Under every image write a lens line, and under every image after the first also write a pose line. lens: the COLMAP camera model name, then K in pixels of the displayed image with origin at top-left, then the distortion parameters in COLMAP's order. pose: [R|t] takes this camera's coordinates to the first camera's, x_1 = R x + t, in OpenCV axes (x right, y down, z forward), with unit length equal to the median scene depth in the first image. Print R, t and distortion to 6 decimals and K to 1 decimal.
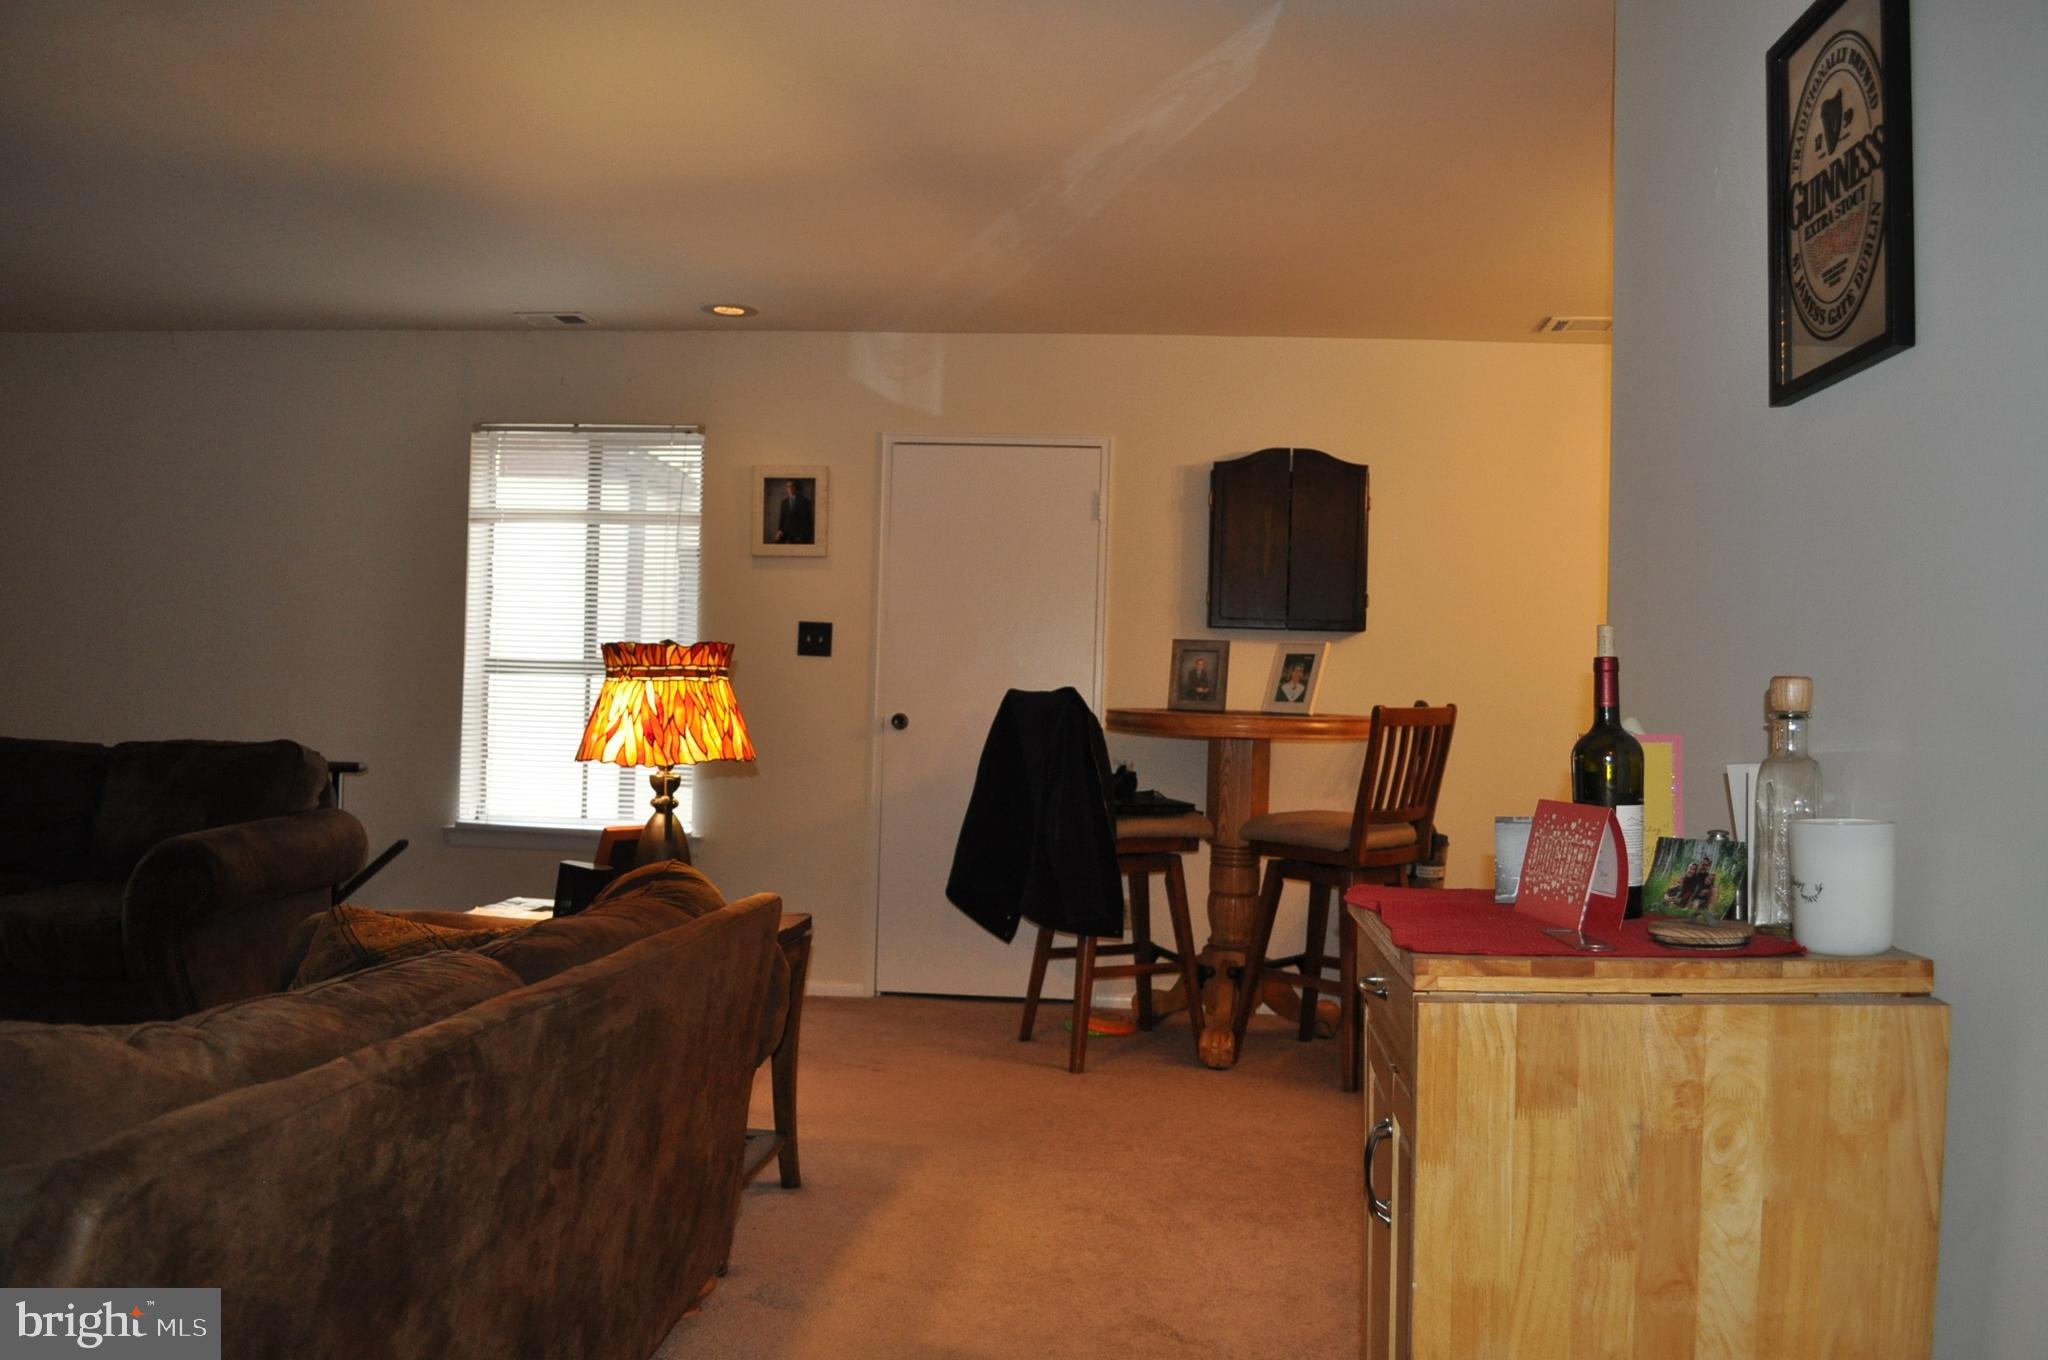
lens RADIAL K [[1605.0, 0, 1026.7], [0, 1605.0, 697.1], [0, 0, 1]] dist [-0.083402, 0.008839]
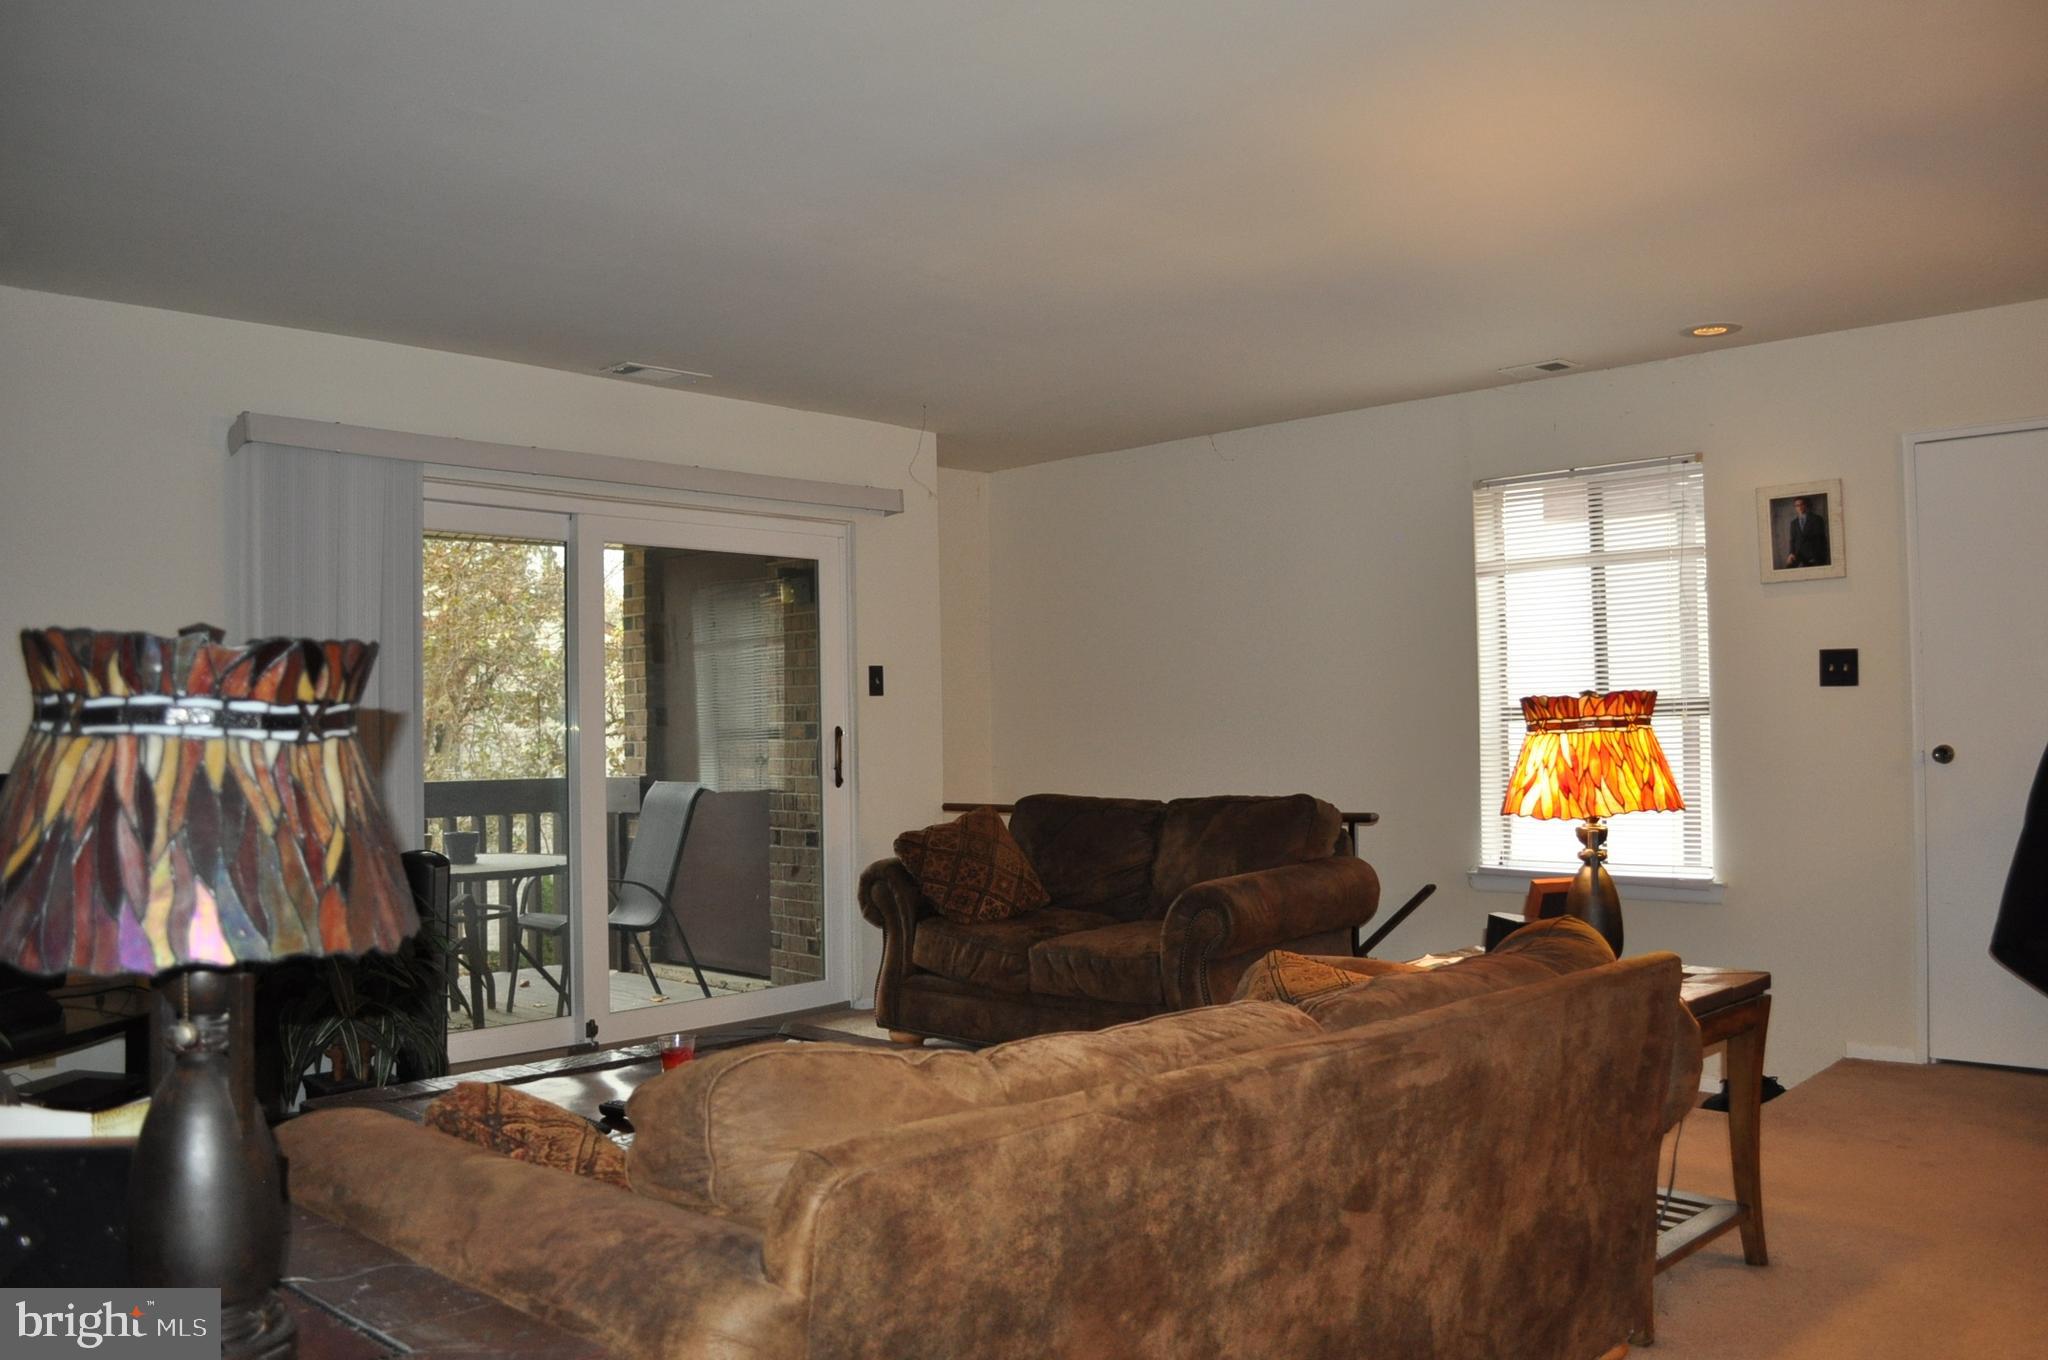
lens RADIAL K [[1605.0, 0, 1026.7], [0, 1605.0, 697.1], [0, 0, 1]] dist [-0.083402, 0.008839]
pose [[0.772729, -0.056904, -0.632180, 0.134335], [0.042883, 0.998378, -0.037449, -0.010127], [0.633286, 0.001828, 0.773916, 0.019120]]
